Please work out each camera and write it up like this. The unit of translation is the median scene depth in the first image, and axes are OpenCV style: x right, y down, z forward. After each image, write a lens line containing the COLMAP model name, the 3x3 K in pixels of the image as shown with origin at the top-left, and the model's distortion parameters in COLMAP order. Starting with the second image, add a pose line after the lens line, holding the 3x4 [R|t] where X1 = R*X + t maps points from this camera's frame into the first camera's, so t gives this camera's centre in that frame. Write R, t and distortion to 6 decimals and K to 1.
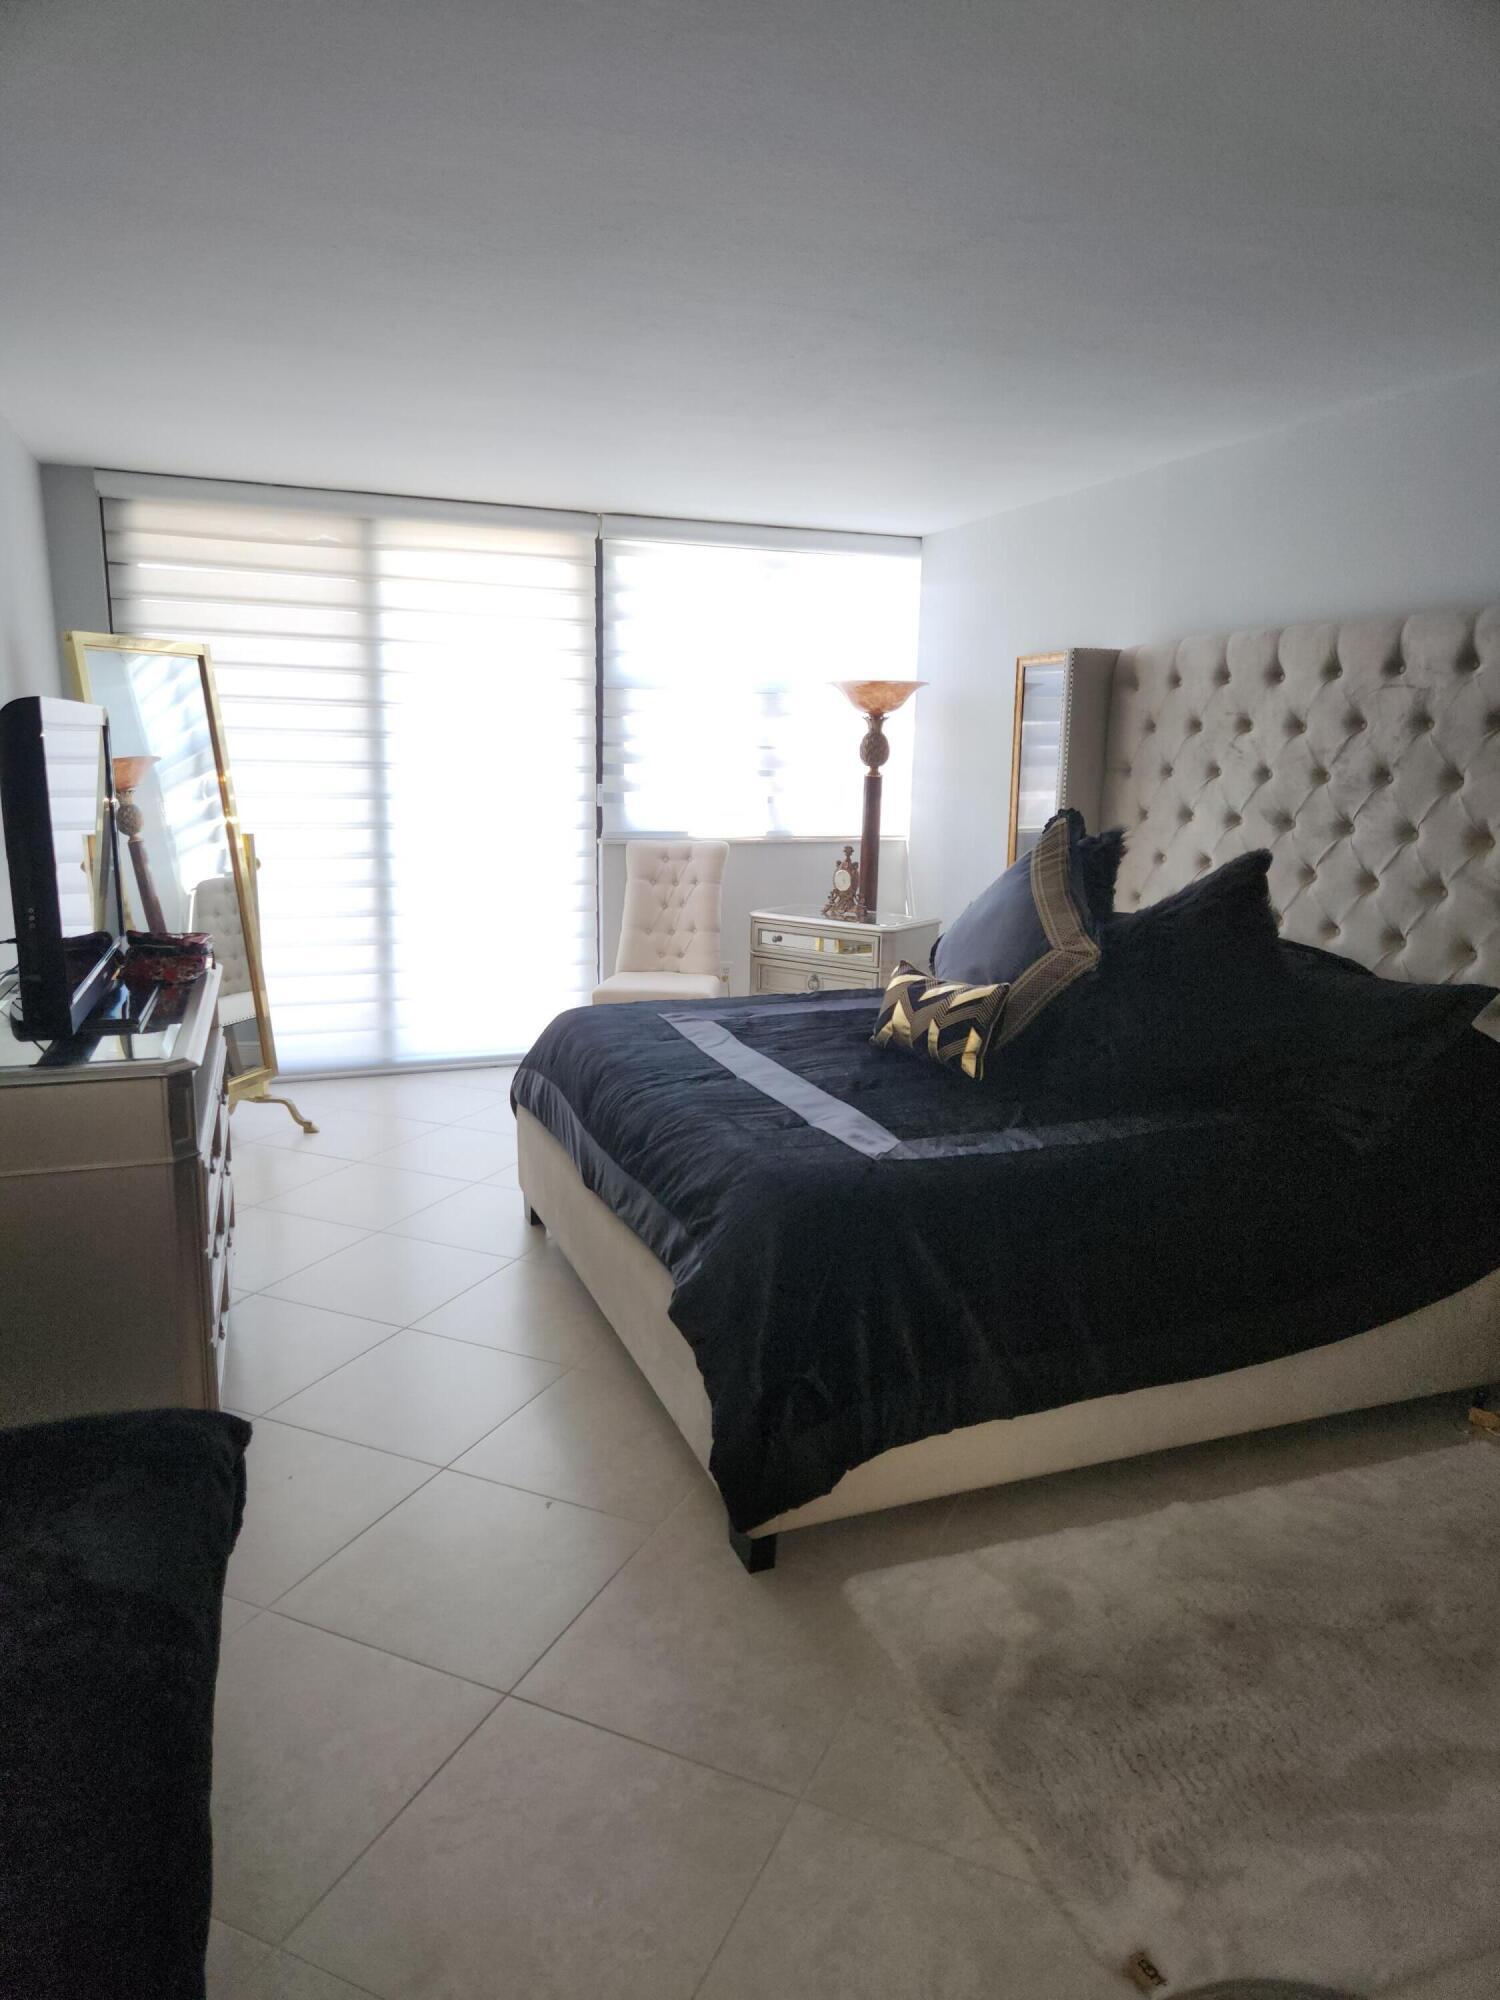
lens RADIAL K [[1333.9, 0, 749.5], [0, 1333.9, 959.9], [0, 0, 1]] dist [0.082634, -0.074730]
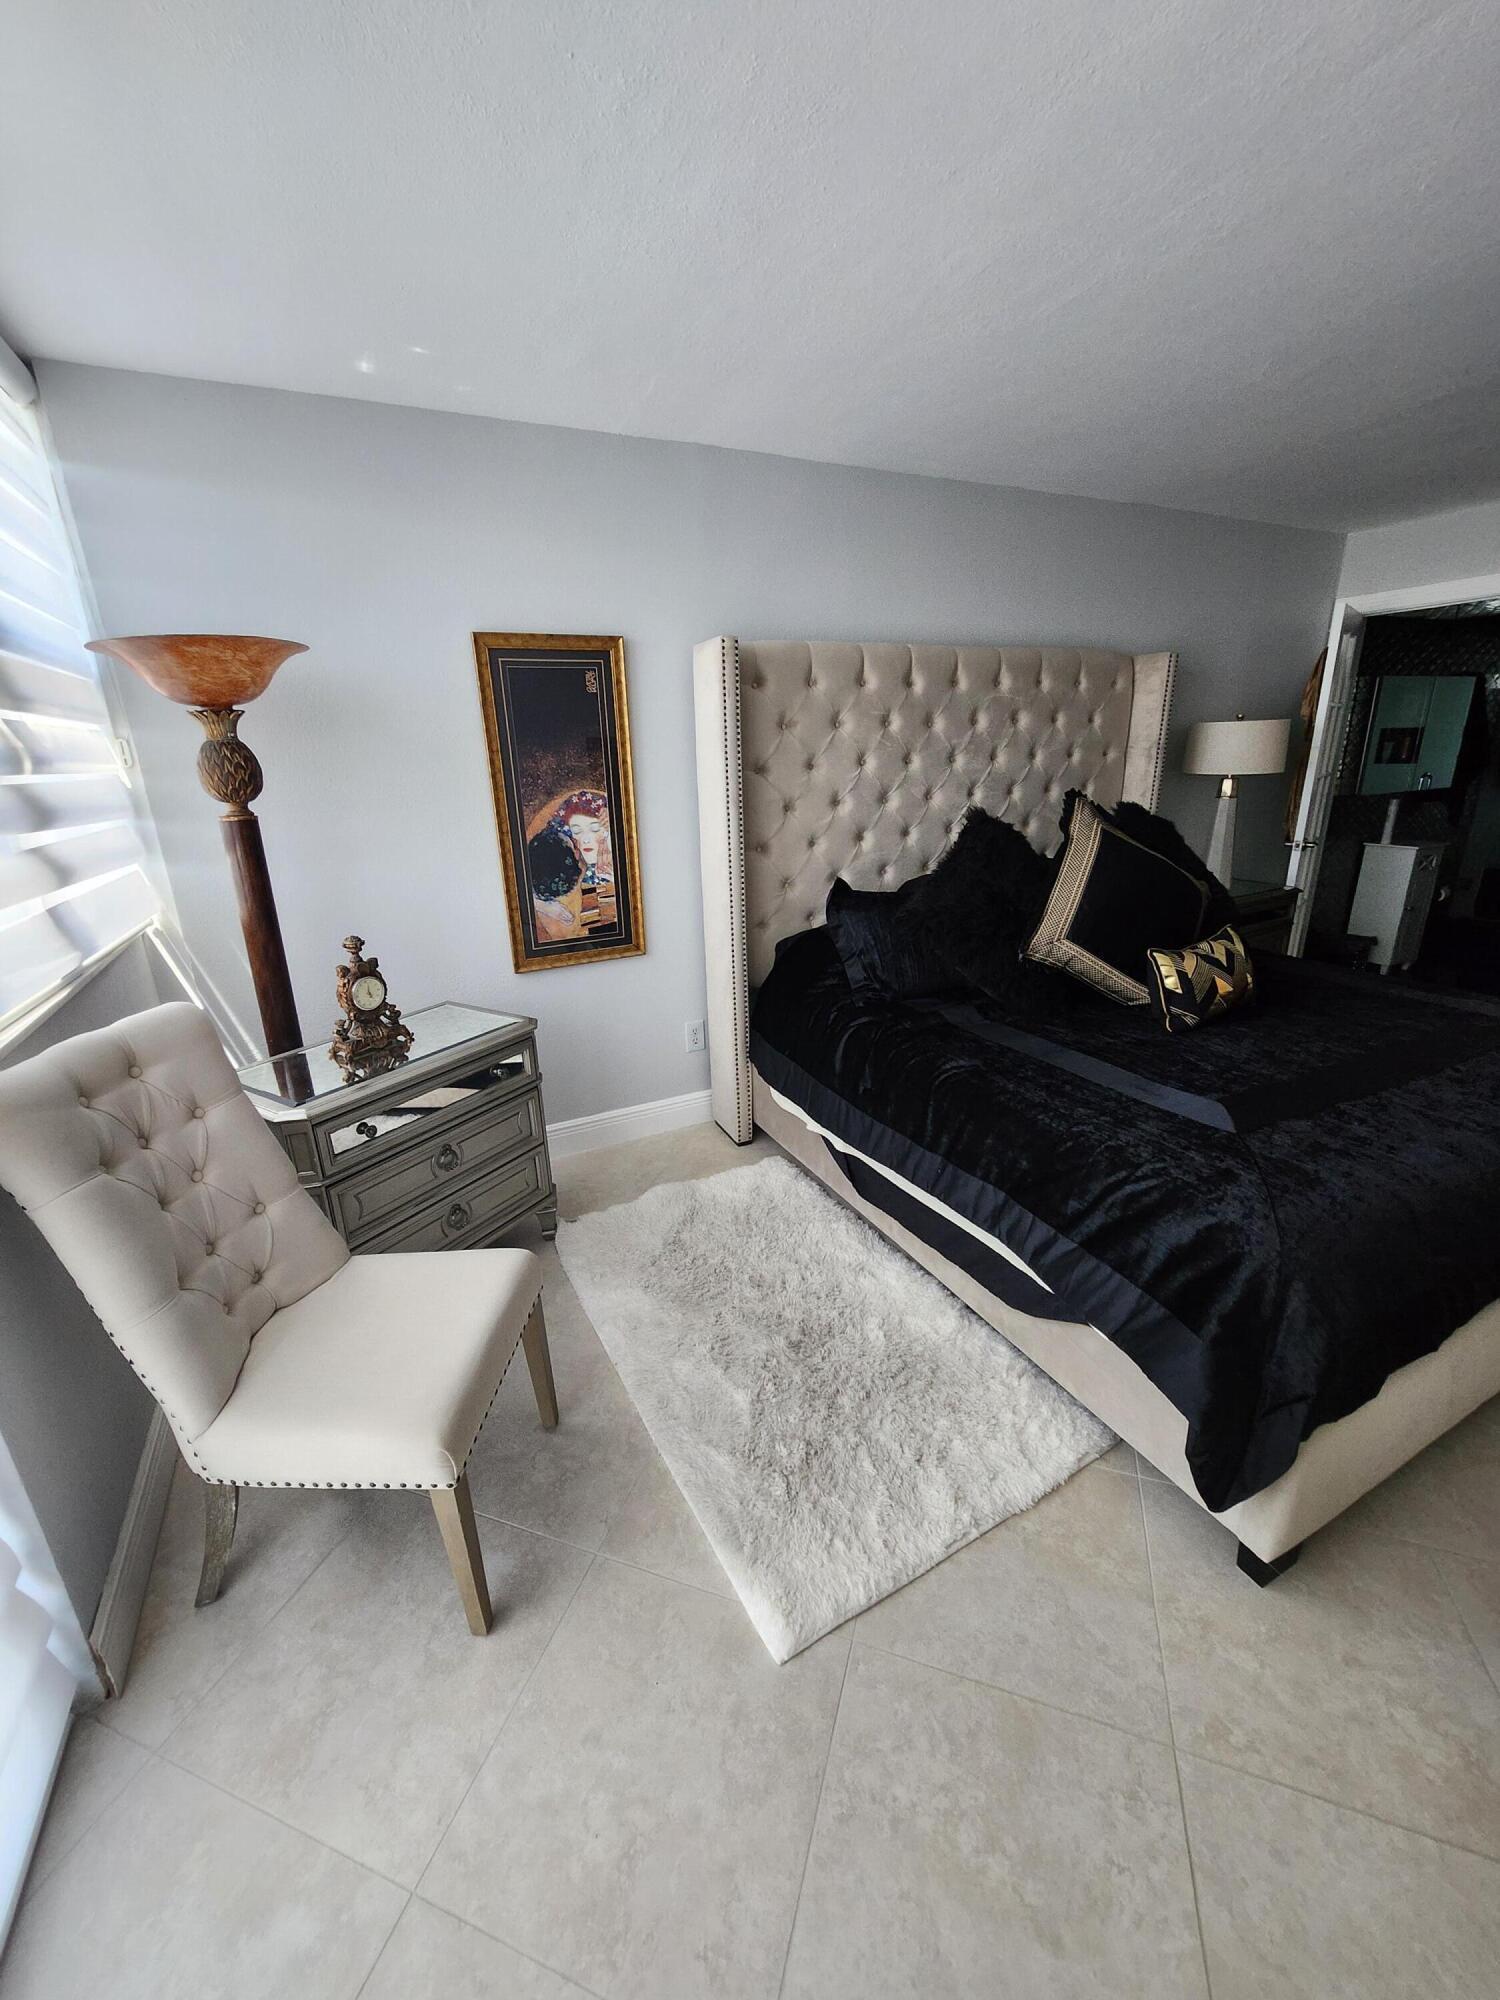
lens RADIAL K [[797.7, 0, 756.0], [0, 797.7, 1005.5], [0, 0, 1]] dist [-0.002182, -0.000184]
pose [[-0.089268, -0.314317, 0.945112, -0.275765], [0.192865, 0.925485, 0.326006, -0.134275], [-0.977156, 0.211381, -0.021996, 0.822262]]
